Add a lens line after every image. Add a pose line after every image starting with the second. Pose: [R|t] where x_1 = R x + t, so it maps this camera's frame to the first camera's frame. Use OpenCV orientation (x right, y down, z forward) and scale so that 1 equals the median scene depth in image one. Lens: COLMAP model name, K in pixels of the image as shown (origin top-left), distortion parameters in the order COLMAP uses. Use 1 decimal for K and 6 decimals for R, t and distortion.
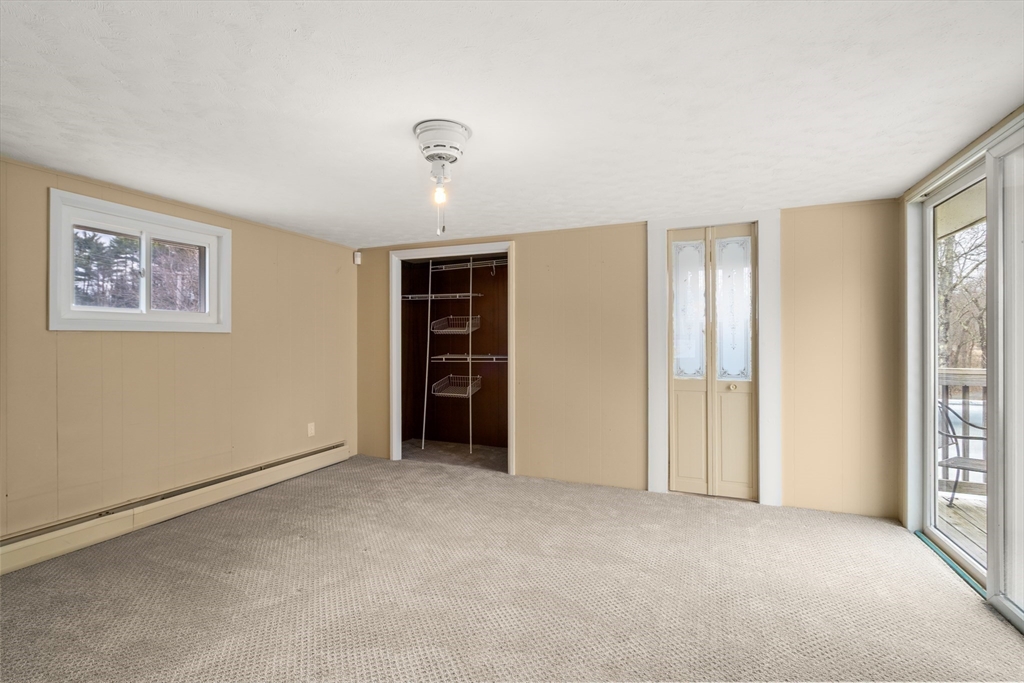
lens RADIAL K [[469.5, 0, 507.4], [0, 469.5, 342.3], [0, 0, 1]] dist [0.001785, 0.000954]
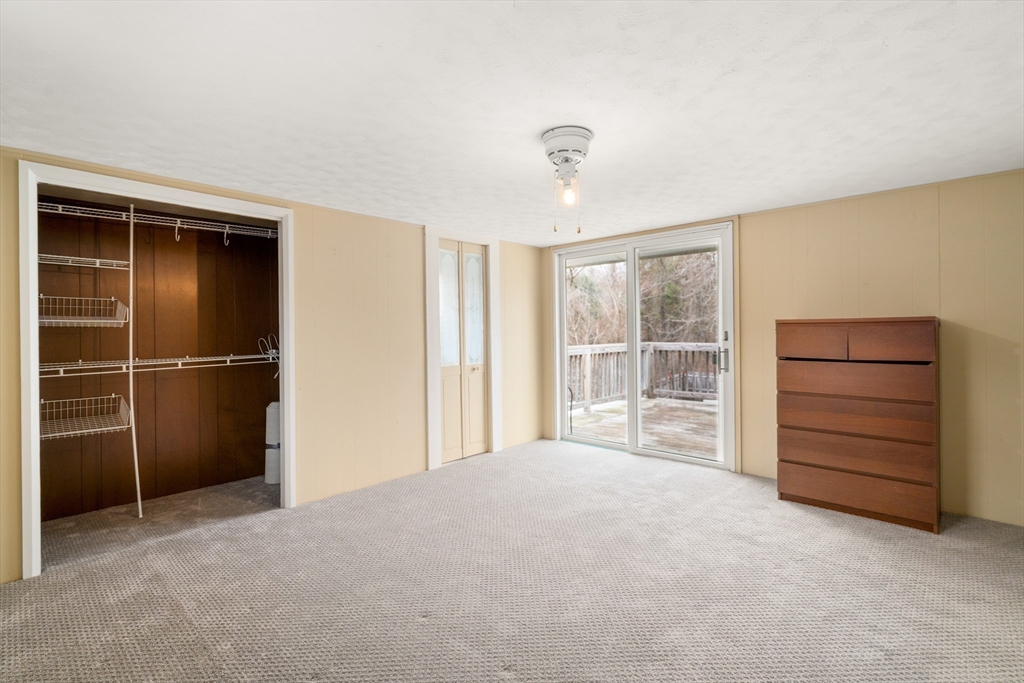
lens RADIAL K [[469.5, 0, 508.2], [0, 469.5, 332.1], [0, 0, 1]] dist [0.001785, 0.000954]
pose [[0.369432, -0.007657, 0.929226, -0.562833], [0.013290, 0.999907, 0.002956, -0.007271], [-0.929163, 0.011257, 0.369500, 0.358371]]
